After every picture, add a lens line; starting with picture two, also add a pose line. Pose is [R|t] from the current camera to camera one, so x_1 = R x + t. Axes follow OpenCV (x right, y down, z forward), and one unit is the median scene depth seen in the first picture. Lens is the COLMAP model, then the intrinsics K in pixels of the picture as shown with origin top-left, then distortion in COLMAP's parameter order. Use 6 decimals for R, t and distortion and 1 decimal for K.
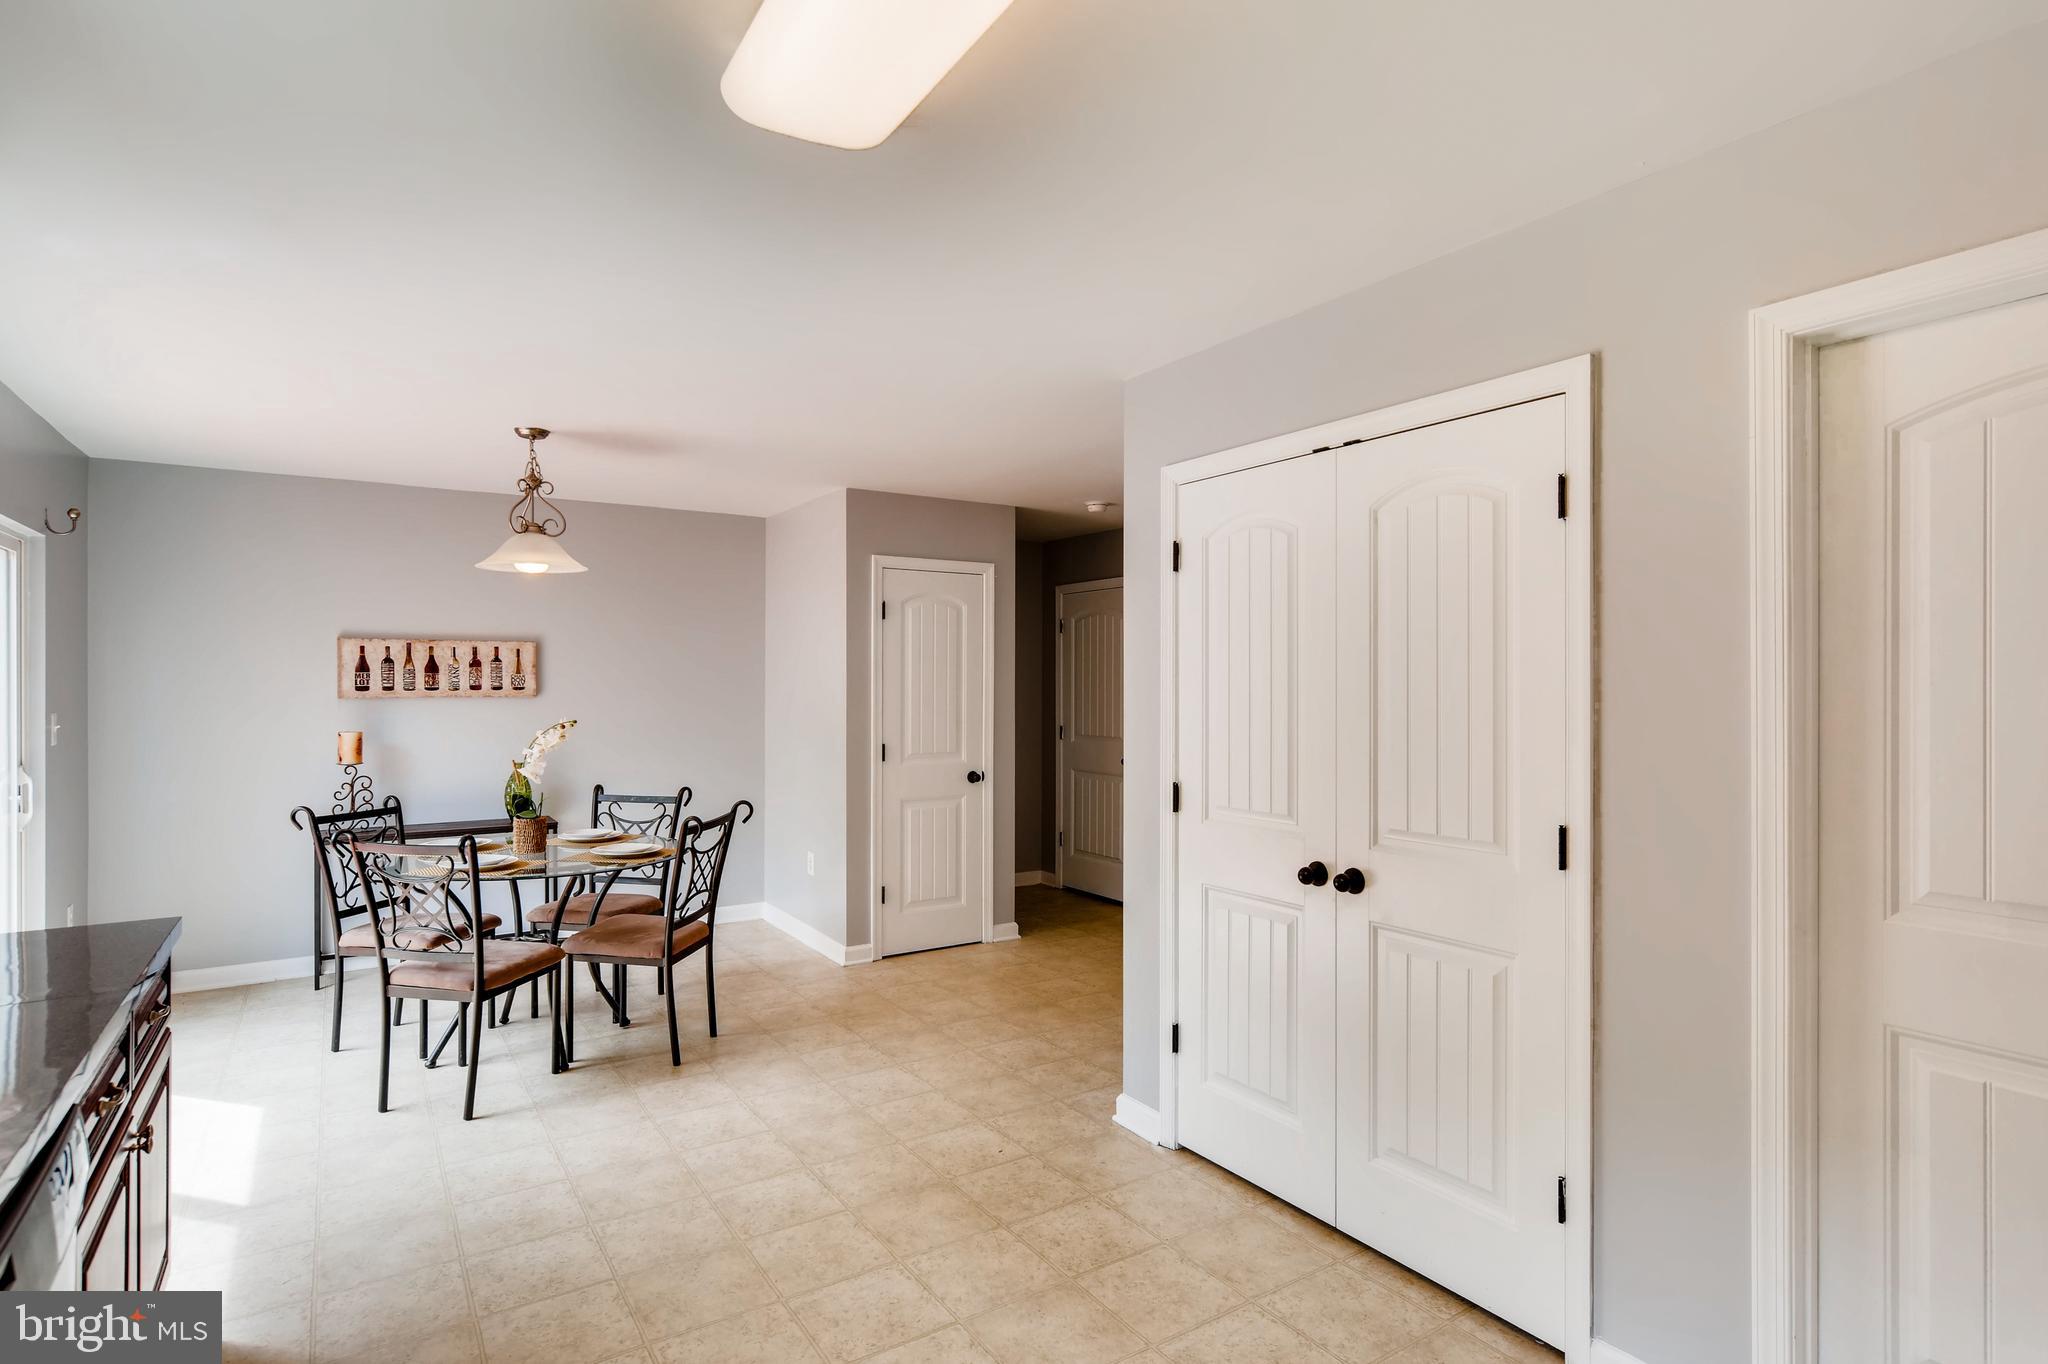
lens RADIAL K [[1046.1, 0, 1024.0], [0, 1046.1, 682.0], [0, 0, 1]] dist [-0.010623, 0.017954]
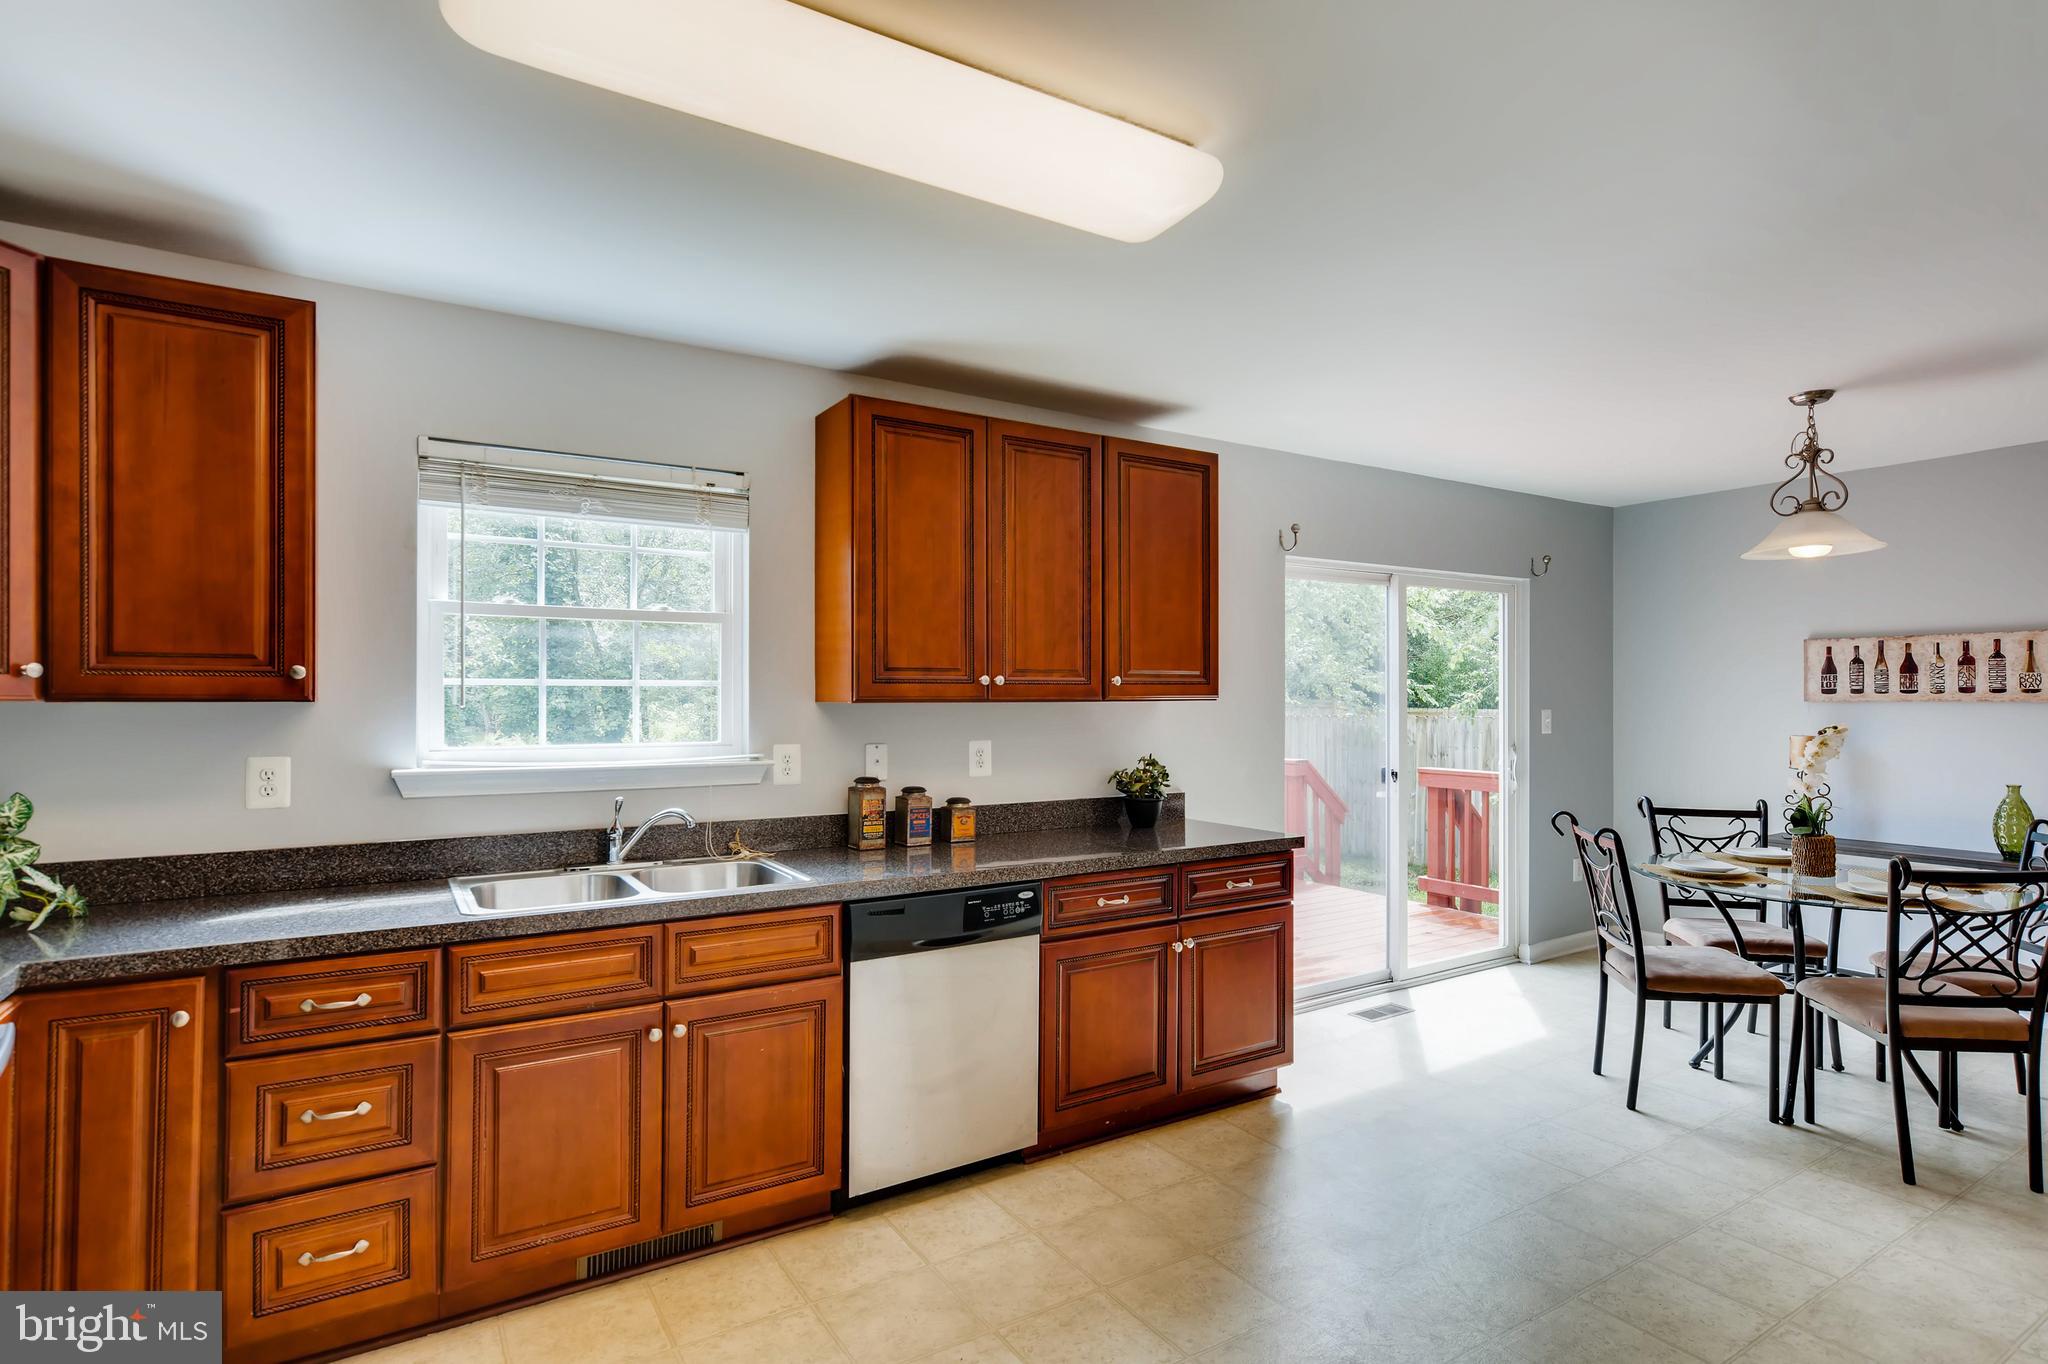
lens RADIAL K [[1029.9, 0, 1026.1], [0, 1029.9, 688.8], [0, 0, 1]] dist [0.004230, 0.002104]
pose [[0.001838, -0.007616, -0.999969, 0.311514], [0.002873, 0.999967, -0.007610, 0.009030], [0.999994, -0.002859, 0.001859, 0.264776]]
